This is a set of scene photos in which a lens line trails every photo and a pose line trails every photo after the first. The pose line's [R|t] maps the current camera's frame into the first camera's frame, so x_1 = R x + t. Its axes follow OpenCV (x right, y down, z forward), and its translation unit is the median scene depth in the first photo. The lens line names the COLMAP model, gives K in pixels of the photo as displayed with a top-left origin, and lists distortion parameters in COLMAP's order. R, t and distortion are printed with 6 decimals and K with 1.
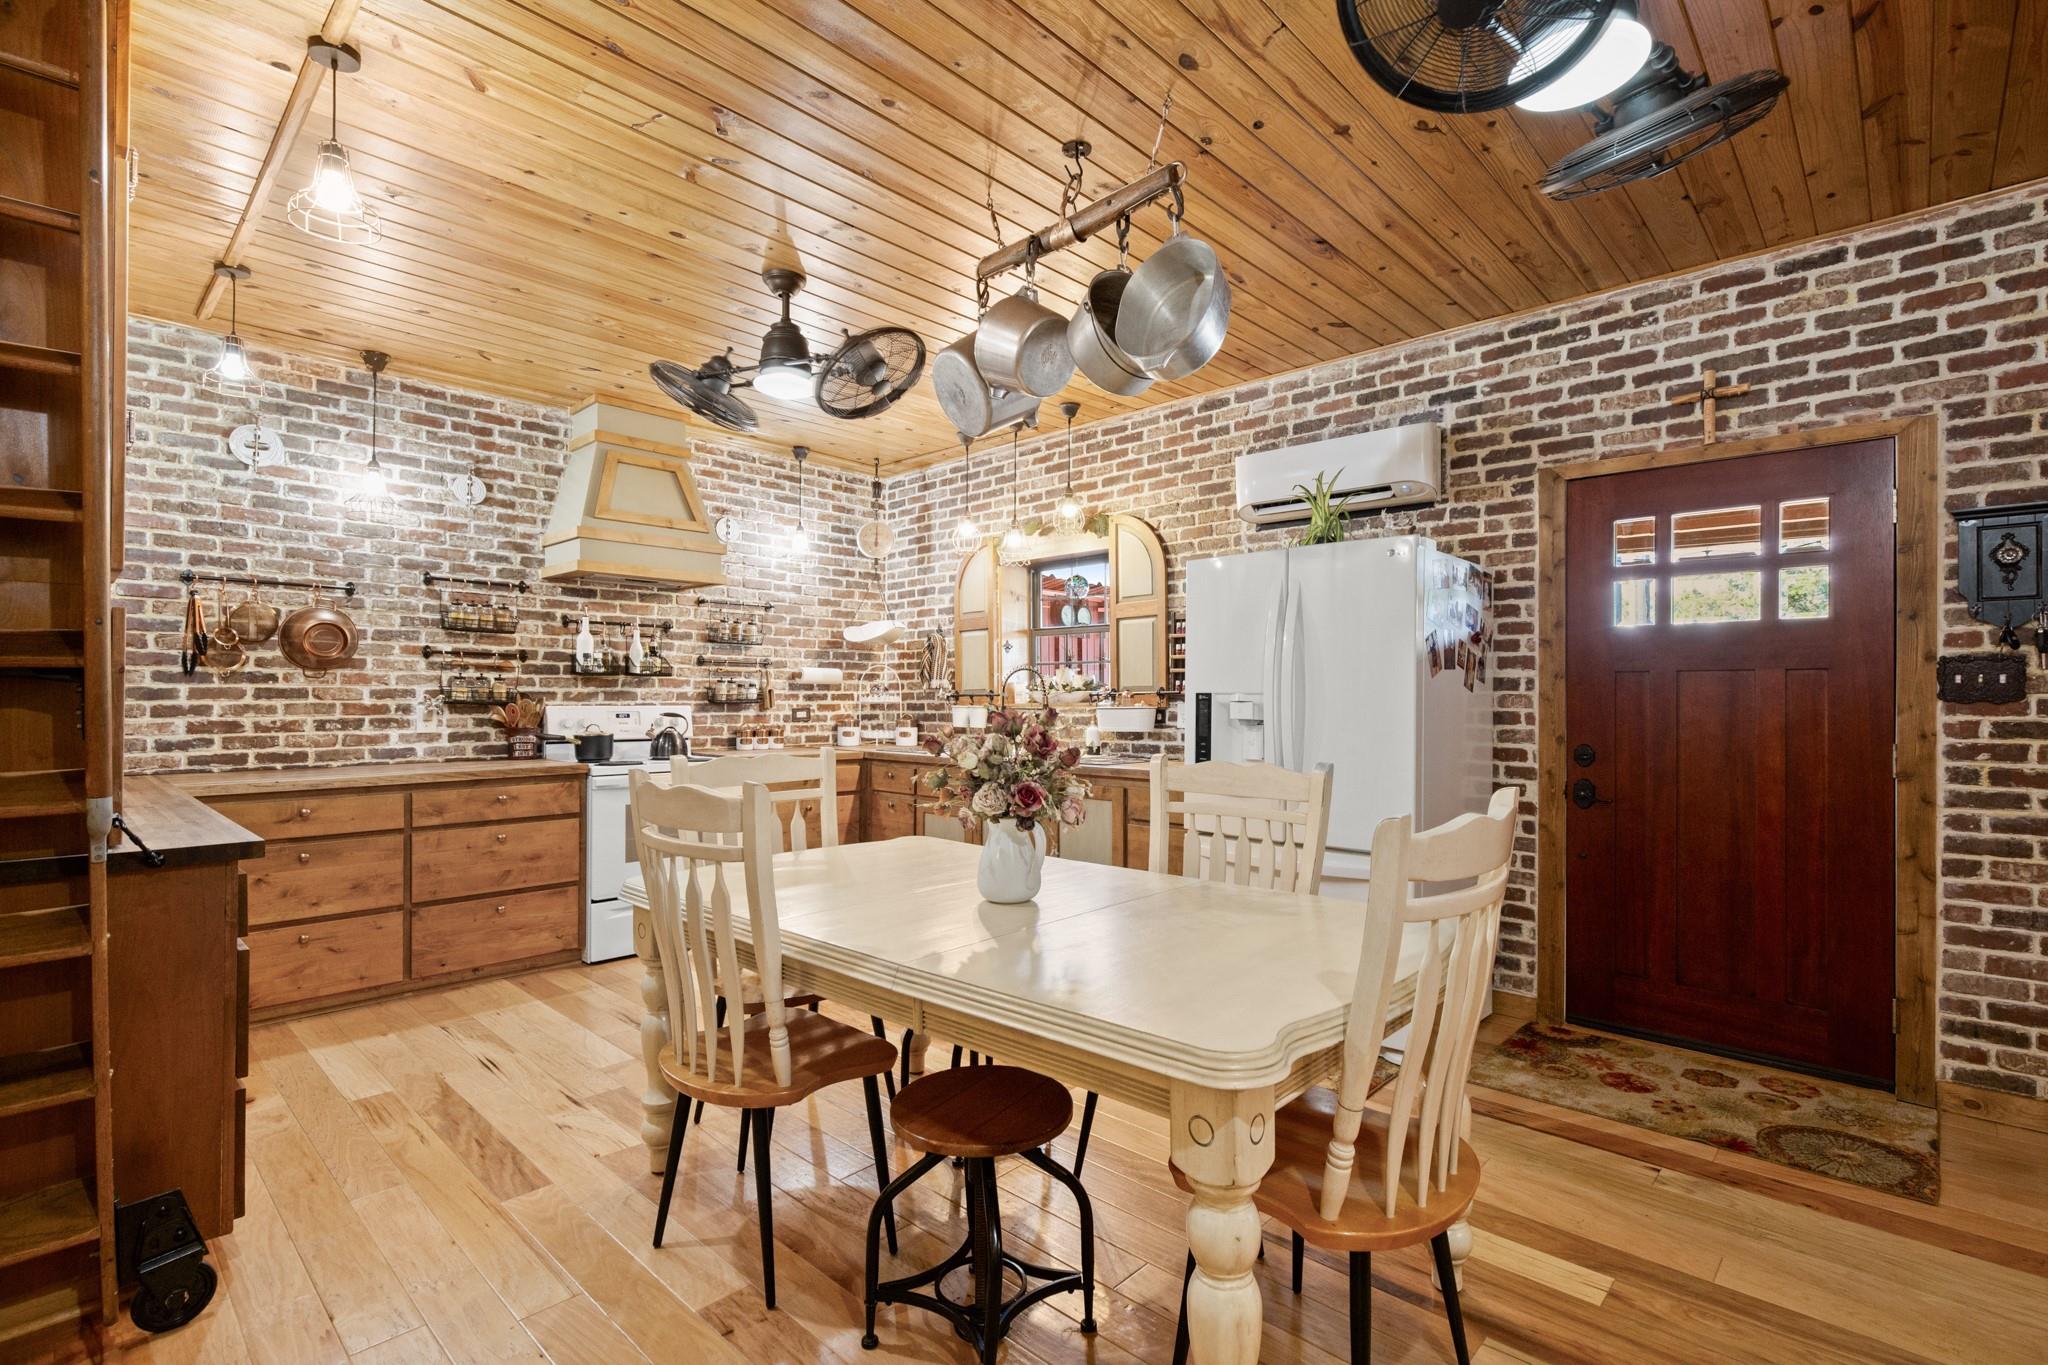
lens RADIAL K [[935.9, 0, 1023.5], [0, 935.9, 694.6], [0, 0, 1]] dist [0.000859, -0.000025]
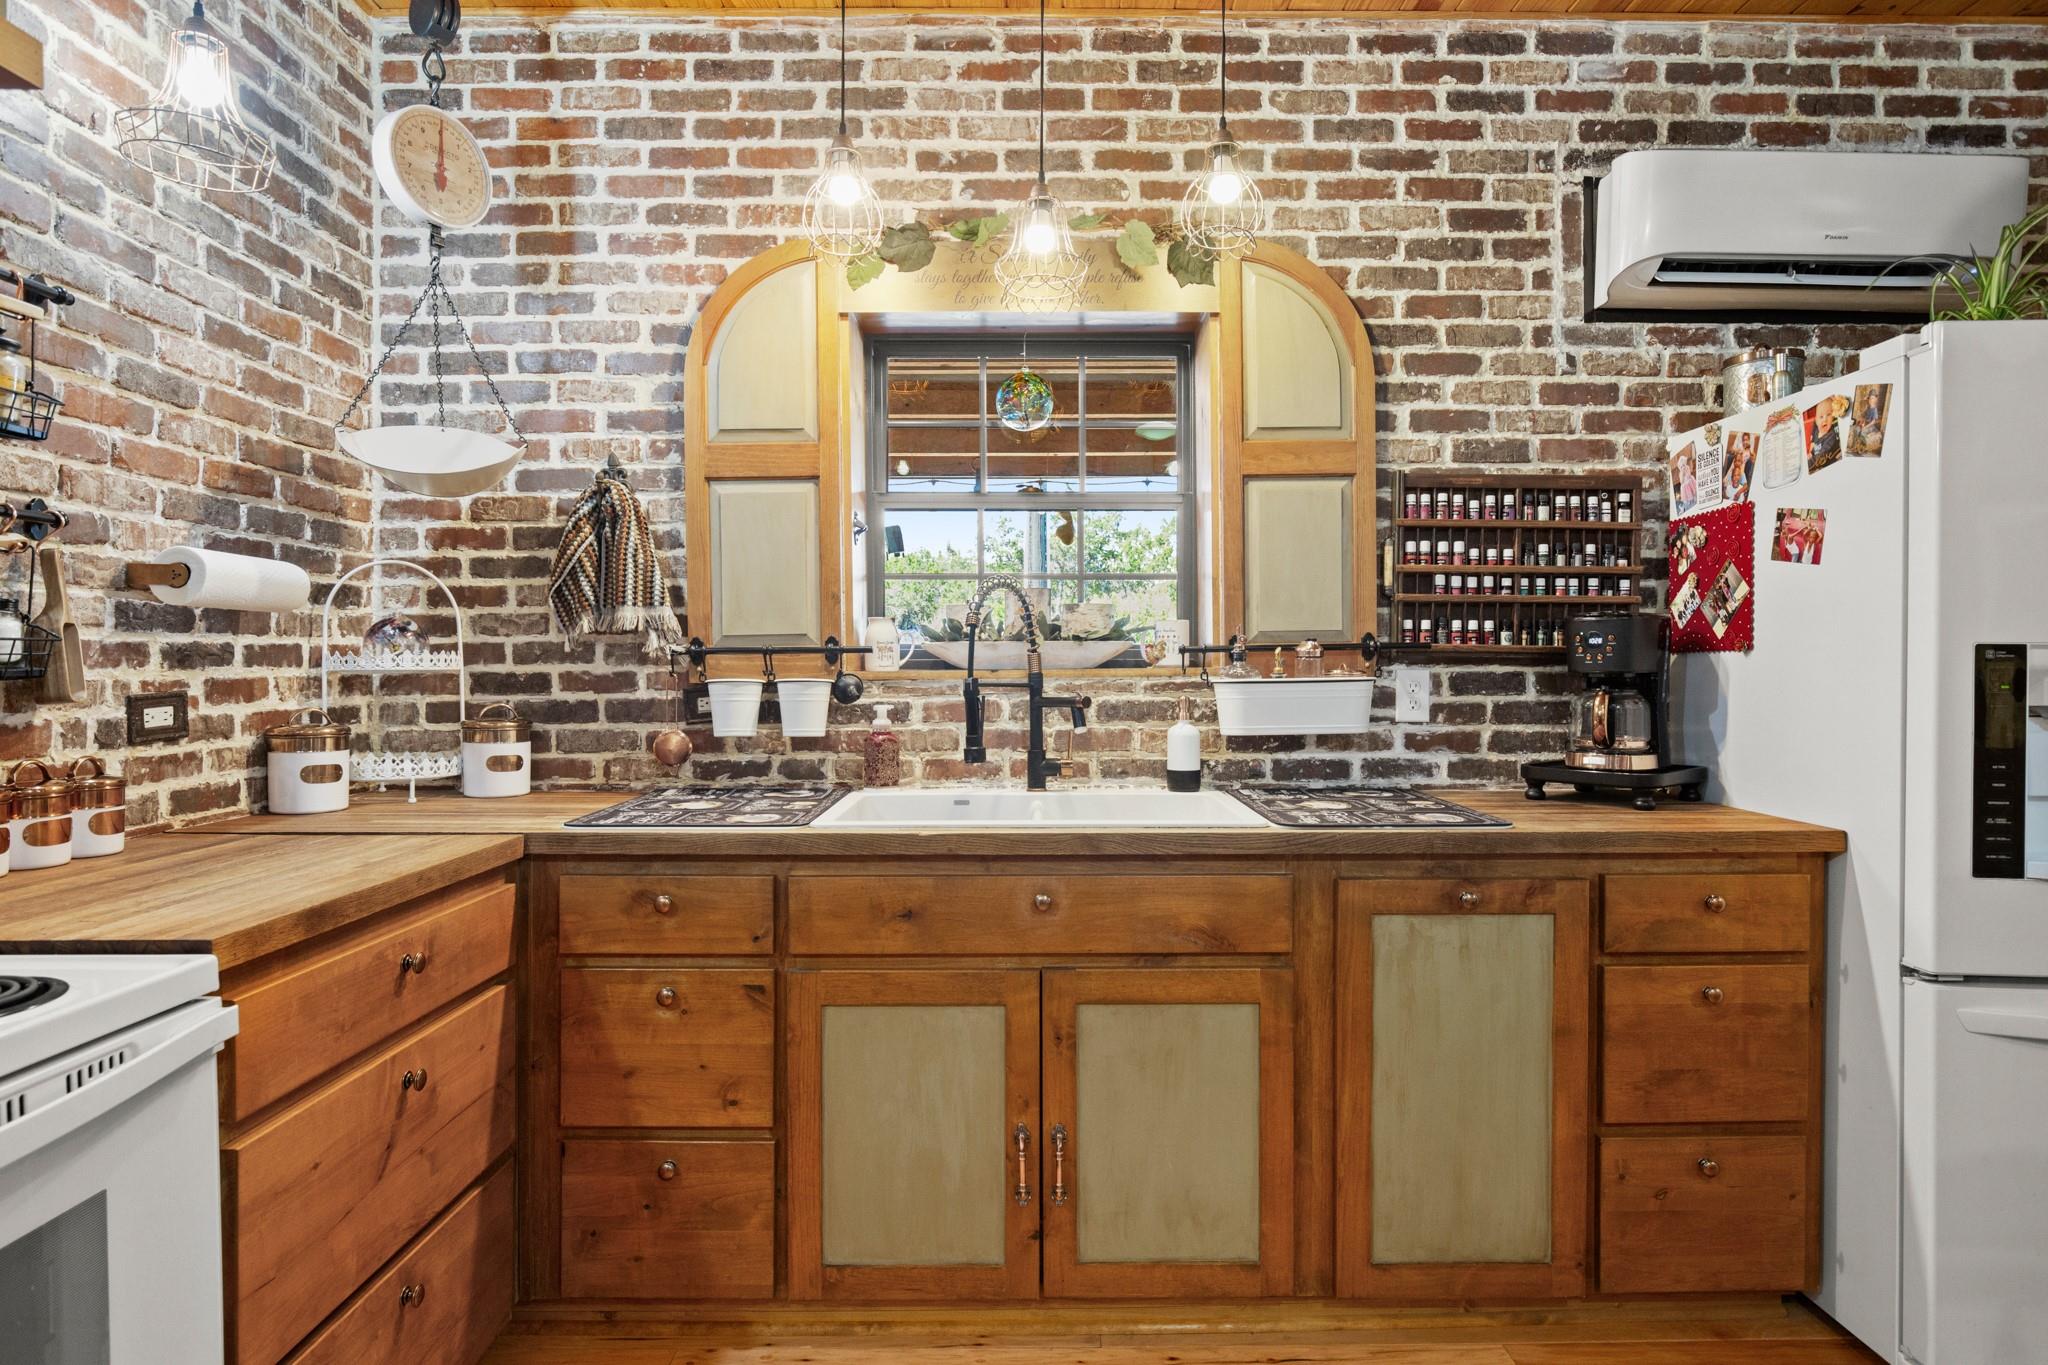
lens RADIAL K [[1128.0, 0, 1030.6], [0, 1128.0, 678.5], [0, 0, 1]] dist [-0.004610, 0.000952]
pose [[0.716610, -0.011389, 0.697381, -0.292574], [-0.001723, 0.999835, 0.018099, 0.003391], [-0.697472, -0.014171, 0.716472, 0.594163]]
